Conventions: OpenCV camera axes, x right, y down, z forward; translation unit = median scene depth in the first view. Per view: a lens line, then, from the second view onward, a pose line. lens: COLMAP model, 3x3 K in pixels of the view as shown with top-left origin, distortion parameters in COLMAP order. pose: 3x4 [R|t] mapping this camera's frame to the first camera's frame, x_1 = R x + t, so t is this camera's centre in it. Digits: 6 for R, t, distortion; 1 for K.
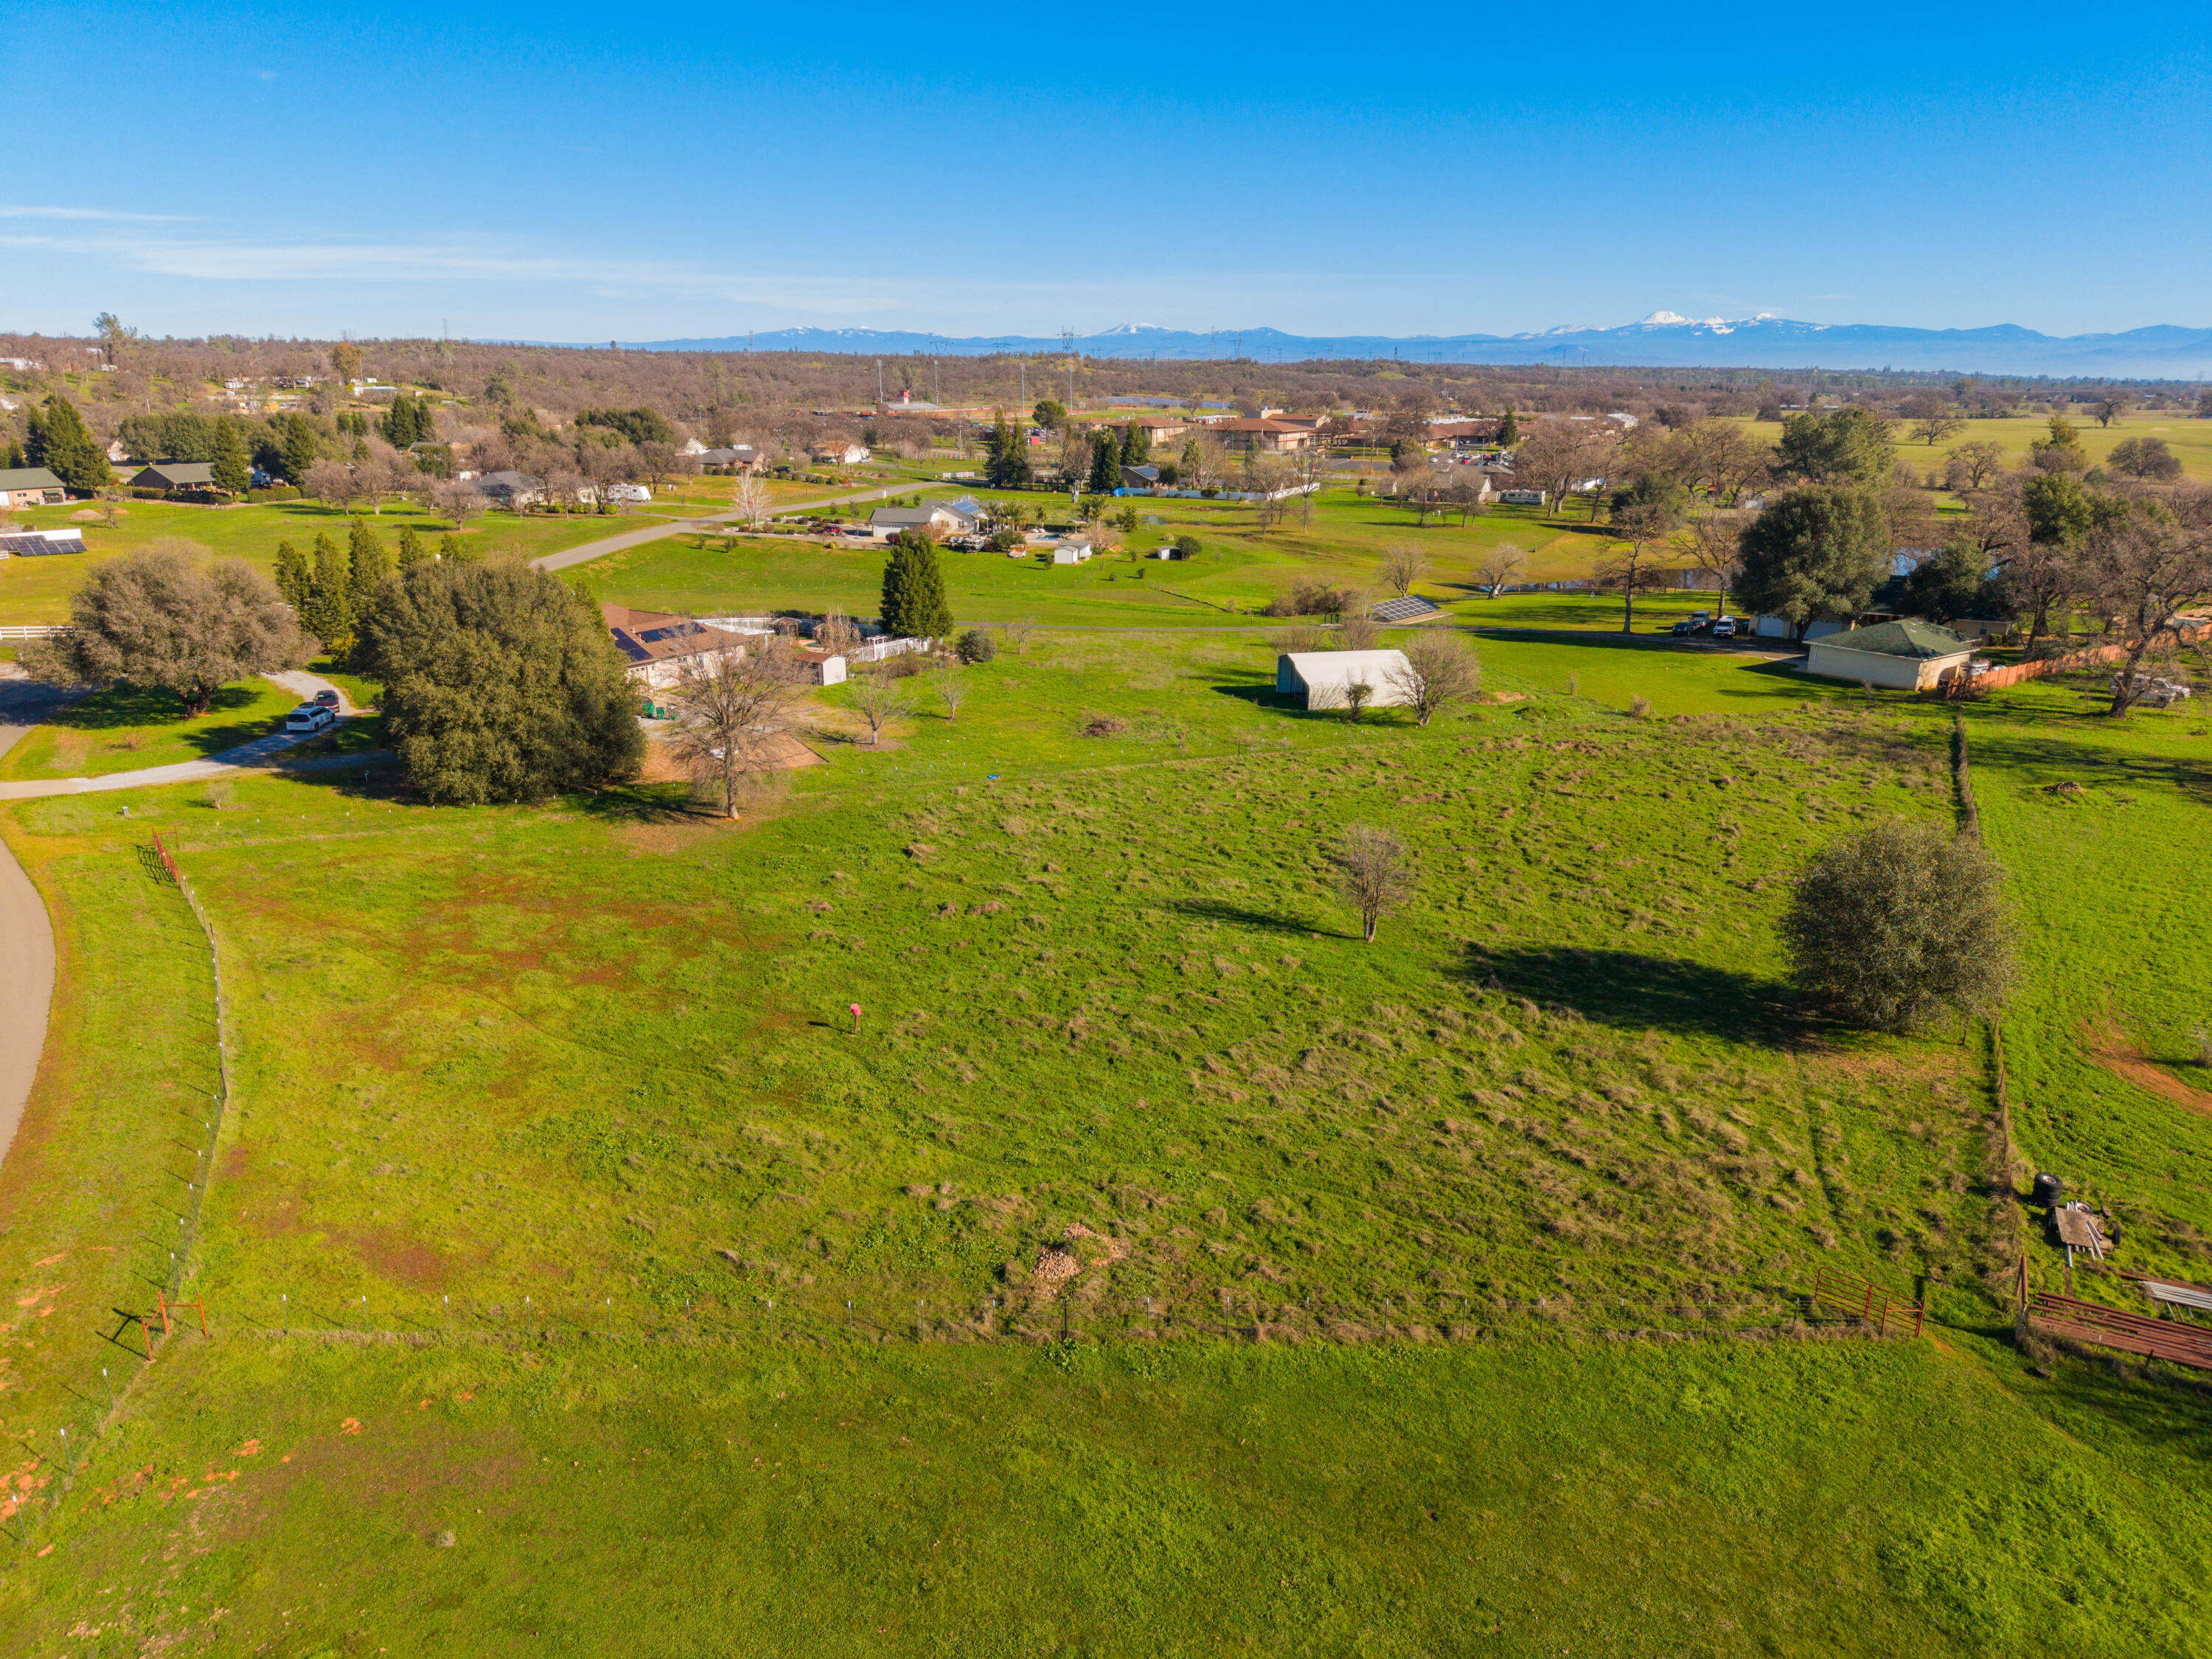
lens RADIAL K [[1480.9, 0, 1097.8], [0, 1480.9, 831.4], [0, 0, 1]] dist [0.015811, -0.017678]
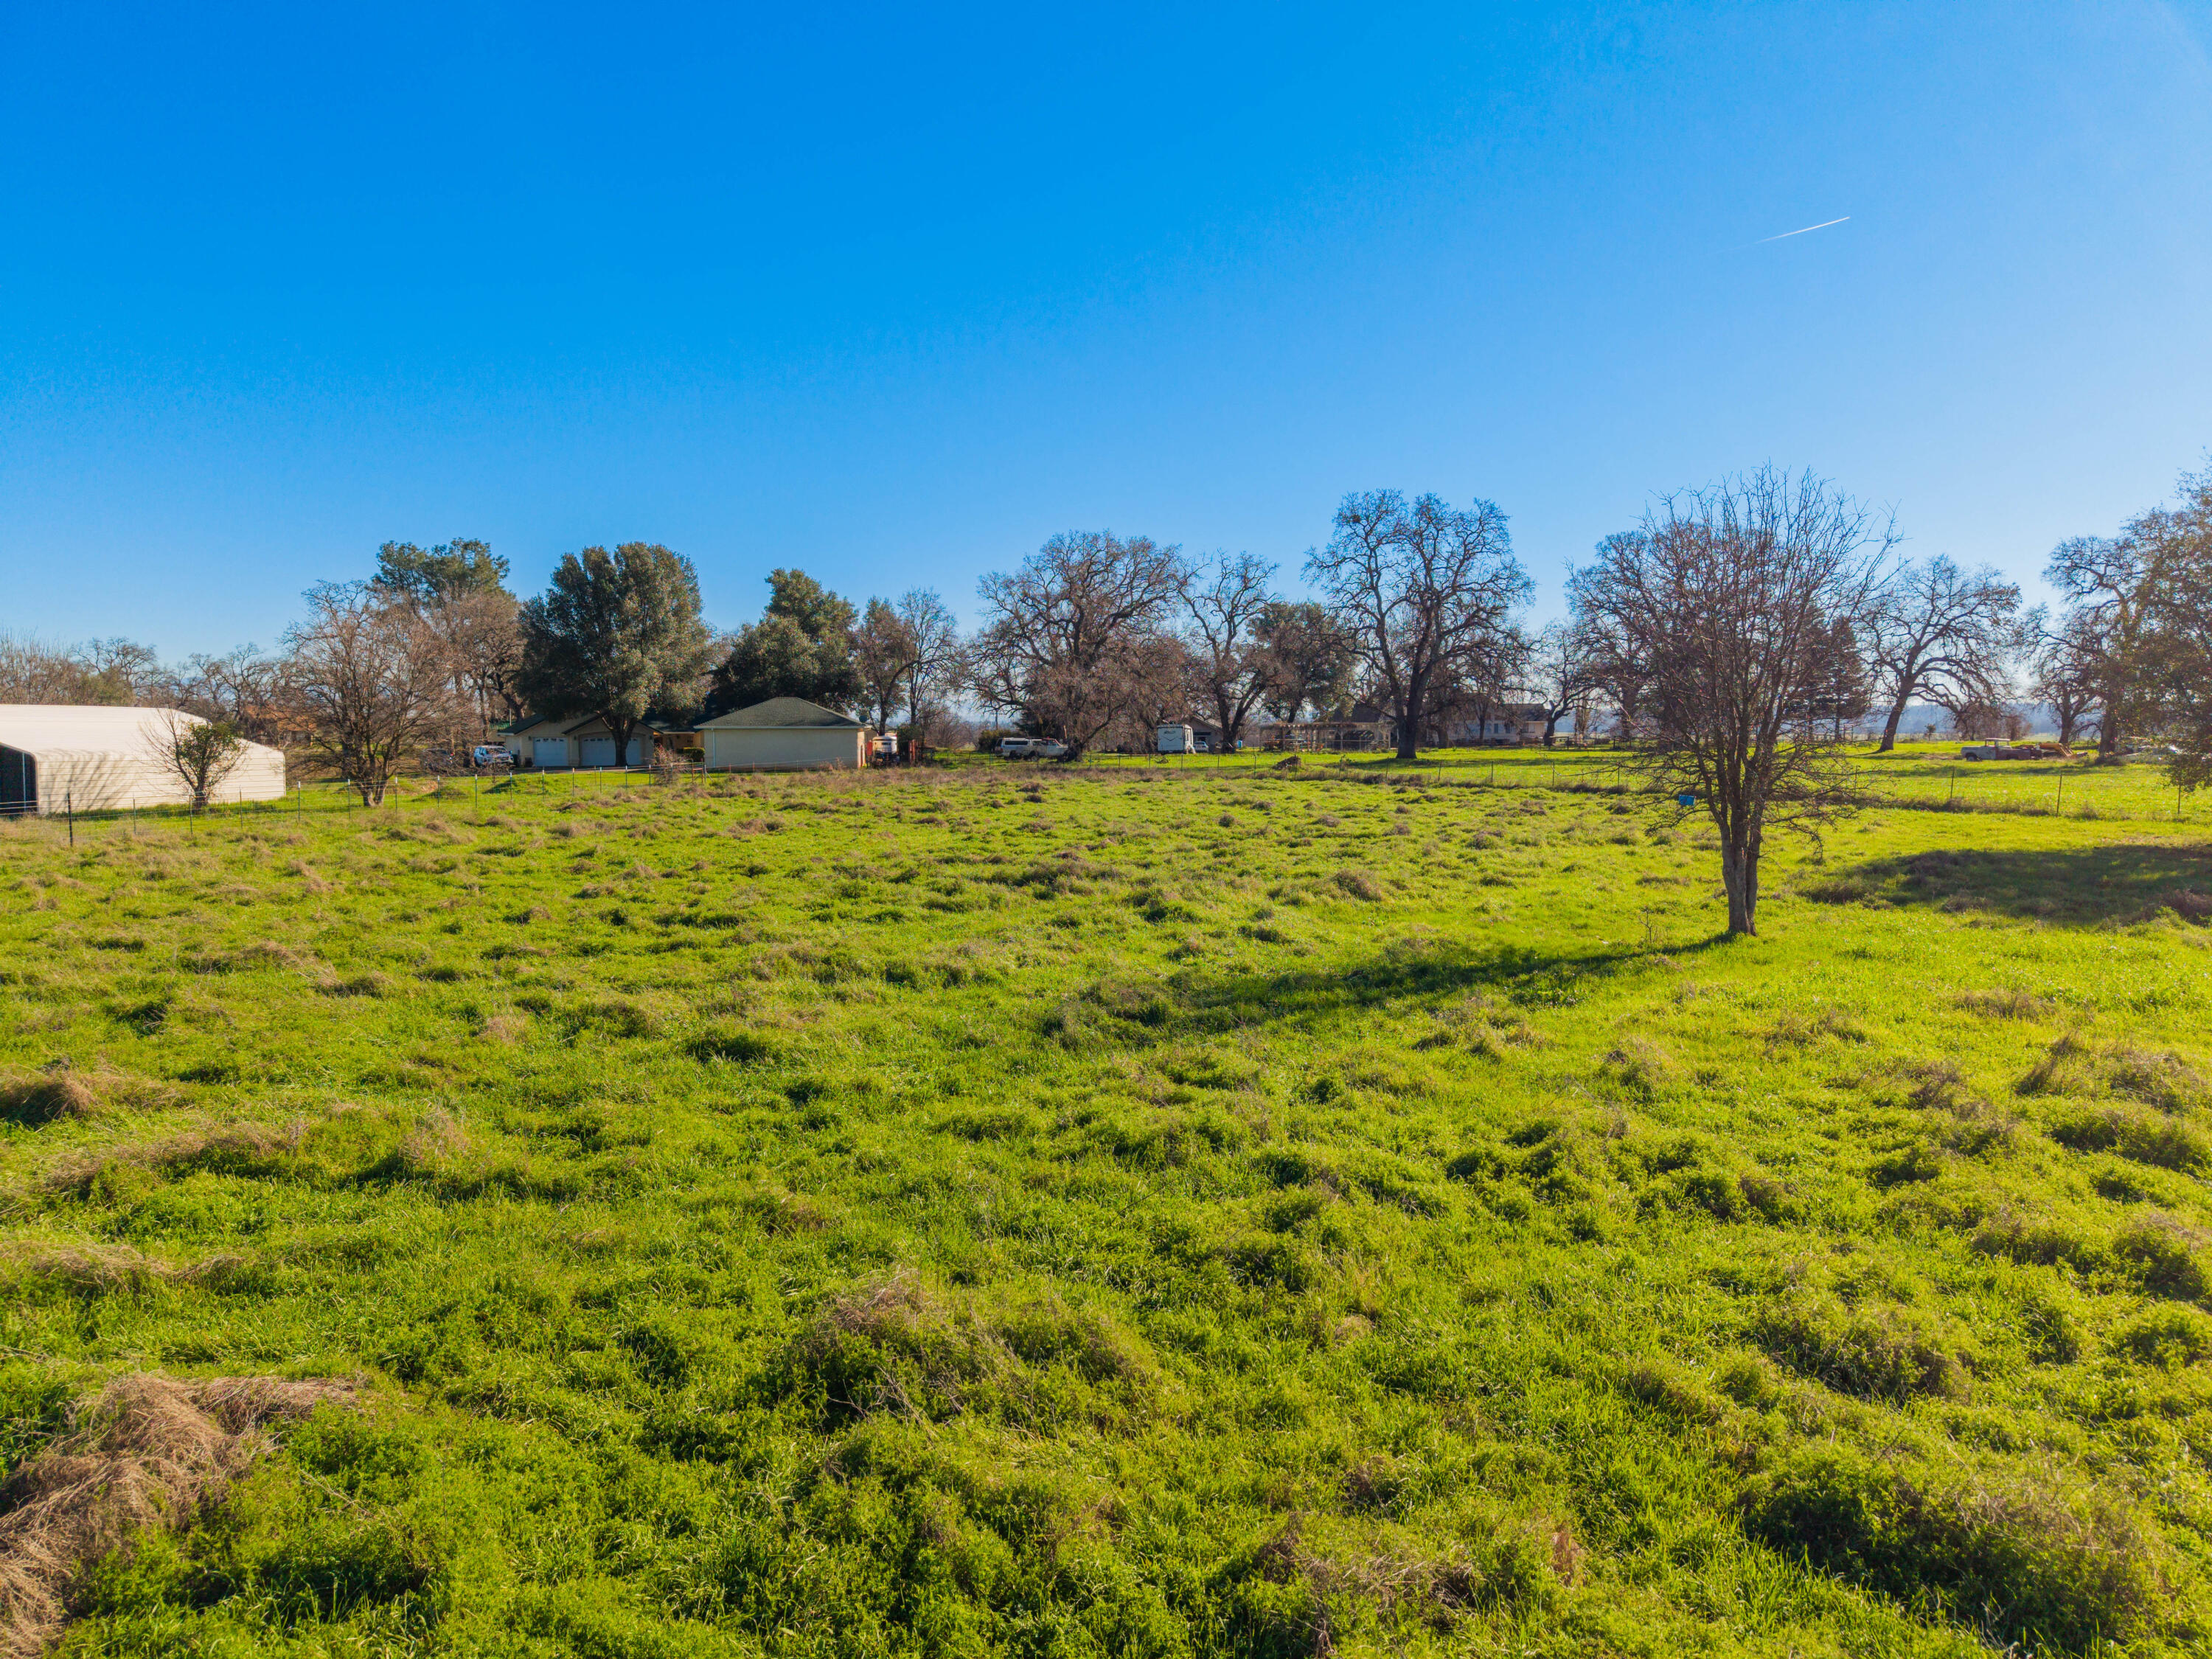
lens RADIAL K [[1480.9, 0, 1101.4], [0, 1480.9, 815.3], [0, 0, 1]] dist [0.015811, -0.017678]
pose [[0.478644, -0.062021, 0.875816, -0.137338], [0.266776, 0.960616, -0.077770, 0.046830], [-0.836499, 0.270871, 0.476339, 1.095970]]
